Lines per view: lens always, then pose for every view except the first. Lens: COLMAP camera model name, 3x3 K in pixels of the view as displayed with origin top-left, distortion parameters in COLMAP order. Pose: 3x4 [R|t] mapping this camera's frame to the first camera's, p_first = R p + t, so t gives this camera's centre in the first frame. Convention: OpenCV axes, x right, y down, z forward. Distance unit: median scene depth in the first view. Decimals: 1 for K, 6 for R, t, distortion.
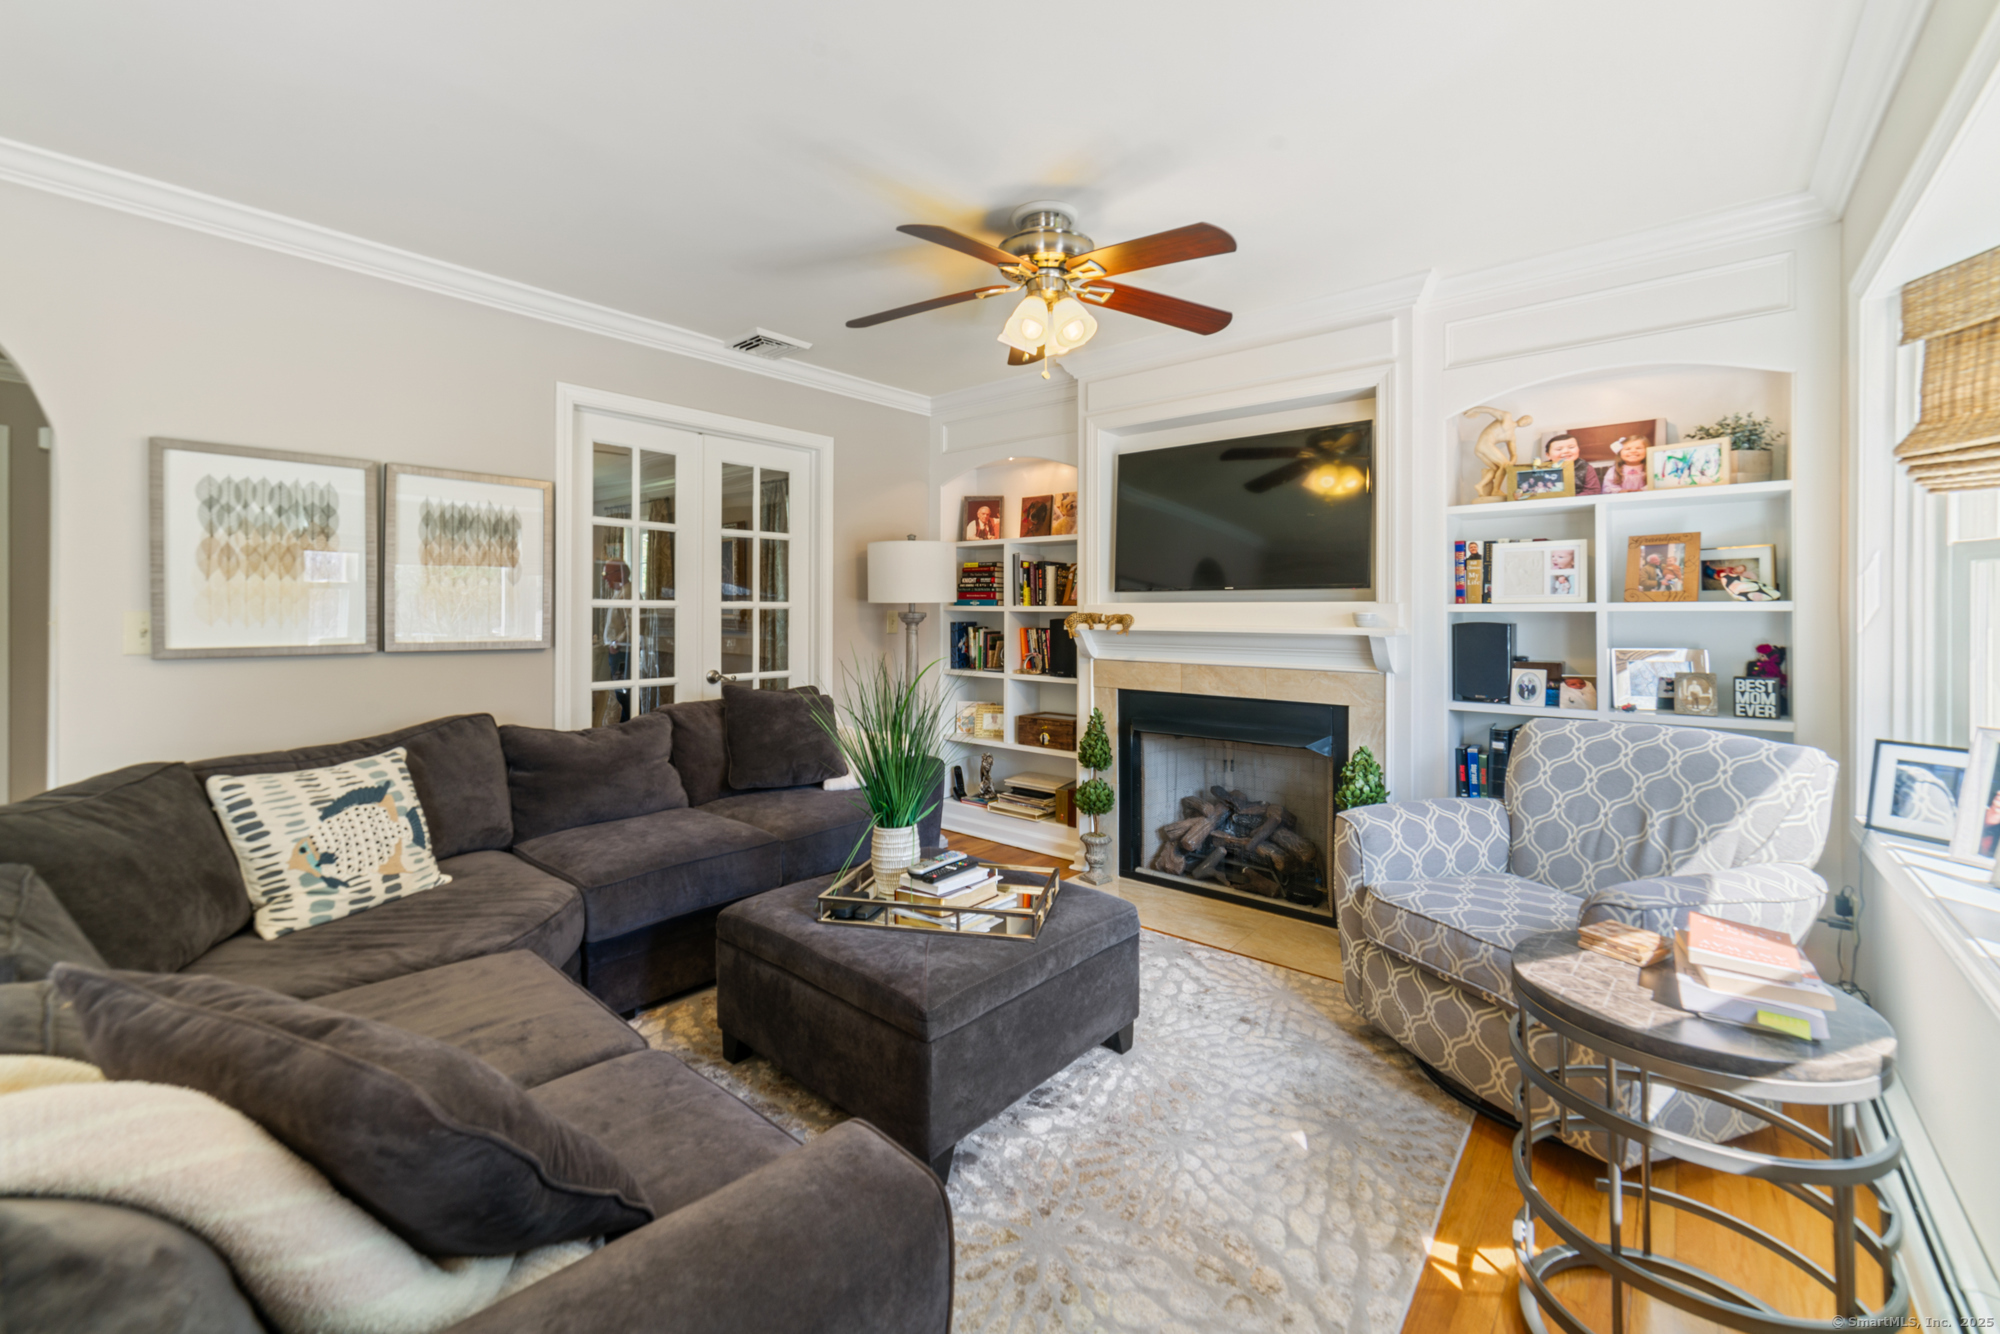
lens RADIAL K [[800.2, 0, 997.2], [0, 800.2, 621.3], [0, 0, 1]] dist [-0.008831, 0.000393]
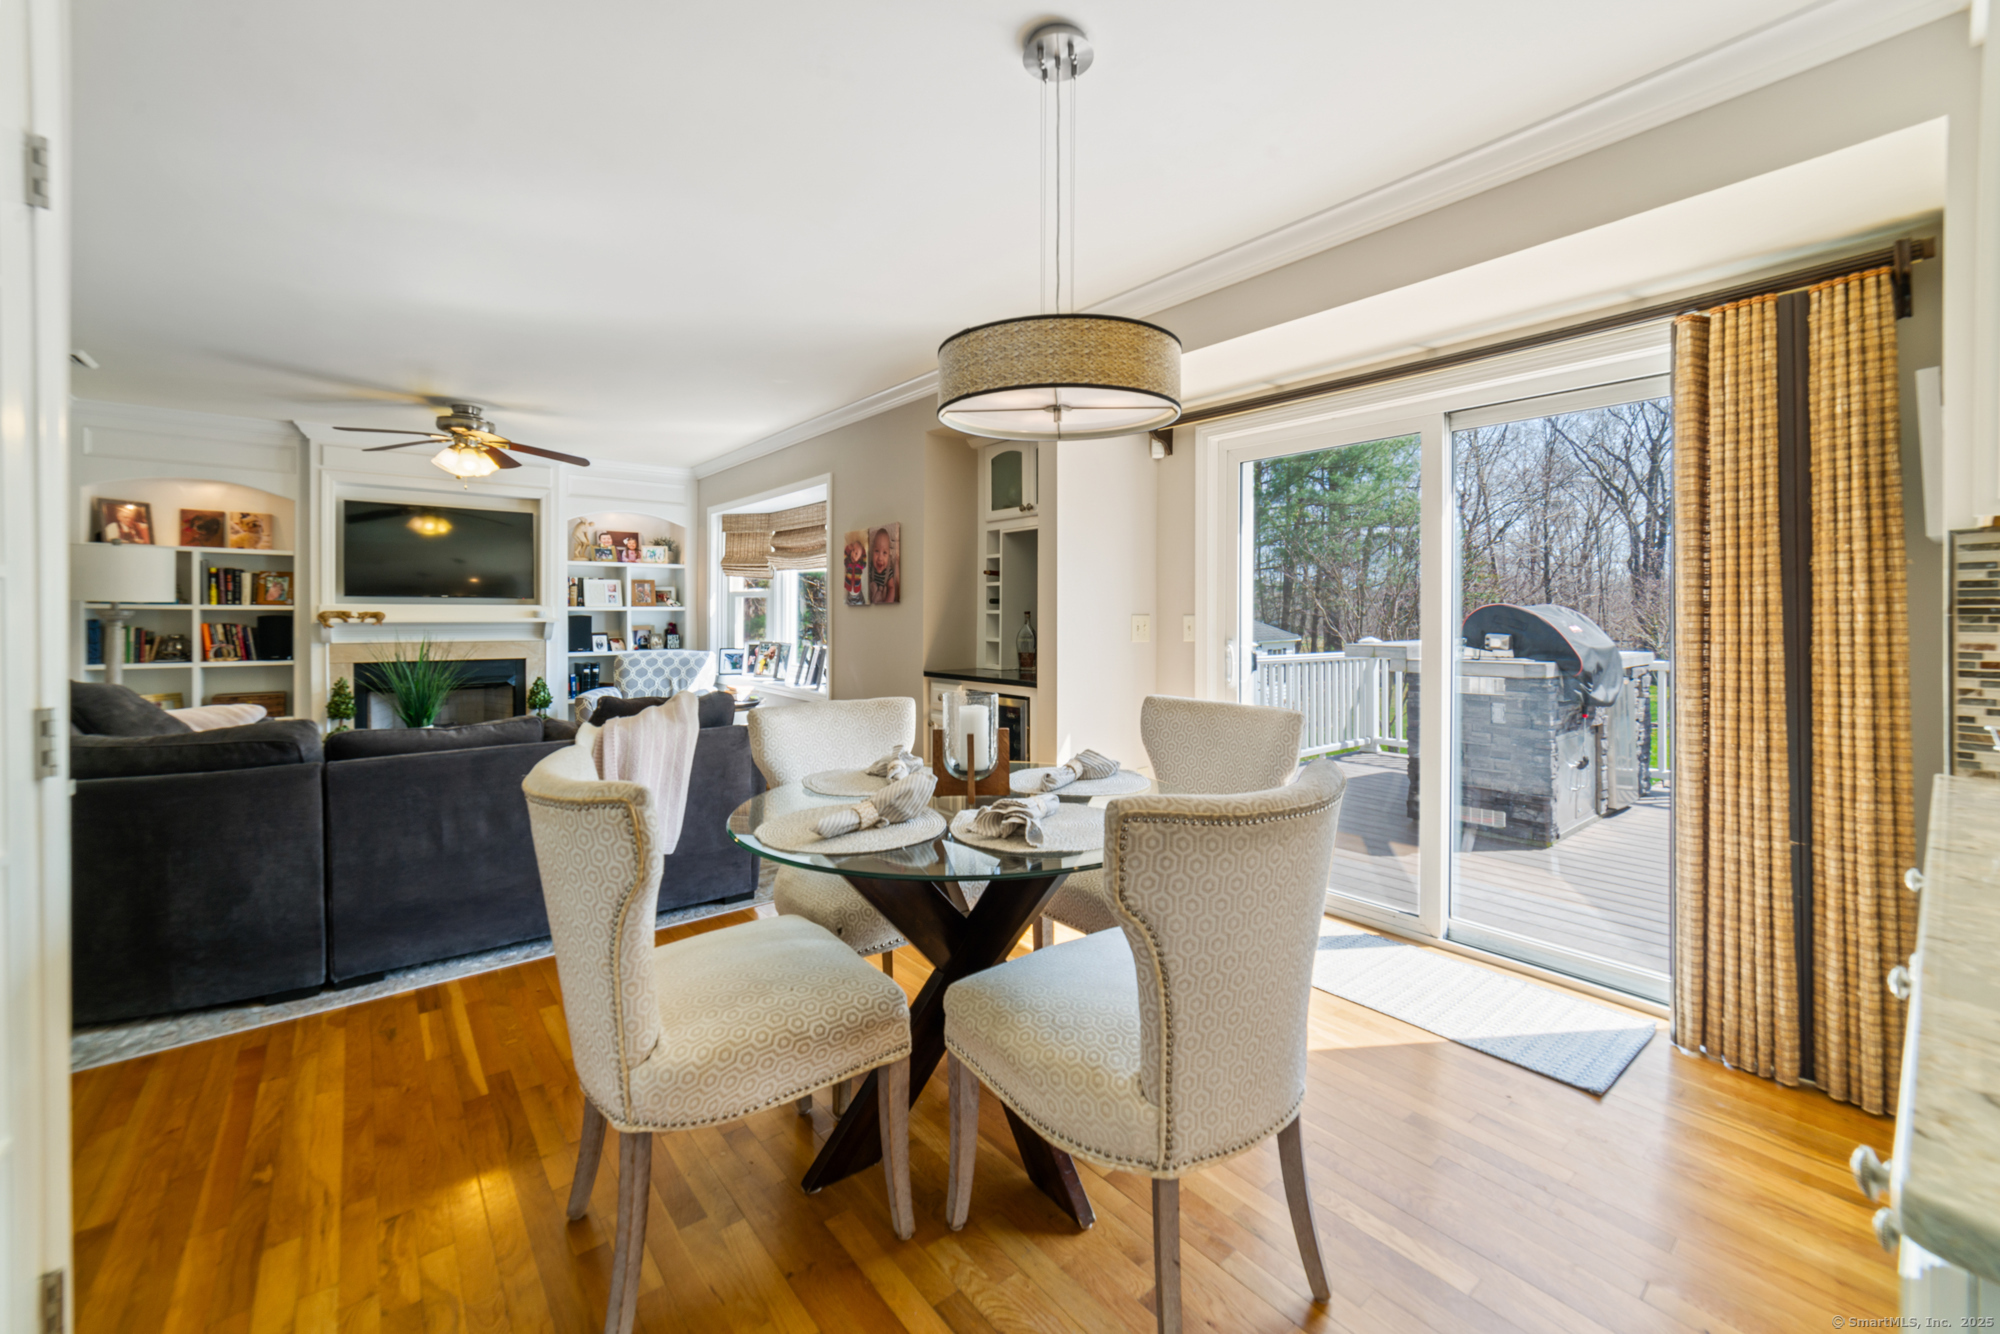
lens RADIAL K [[800.2, 0, 997.2], [0, 800.2, 621.3], [0, 0, 1]] dist [-0.008831, 0.000393]
pose [[0.181805, -0.015717, 0.983209, -1.344291], [0.006712, 0.999869, 0.014742, -0.006742], [-0.983312, 0.003919, 0.181886, -0.521708]]
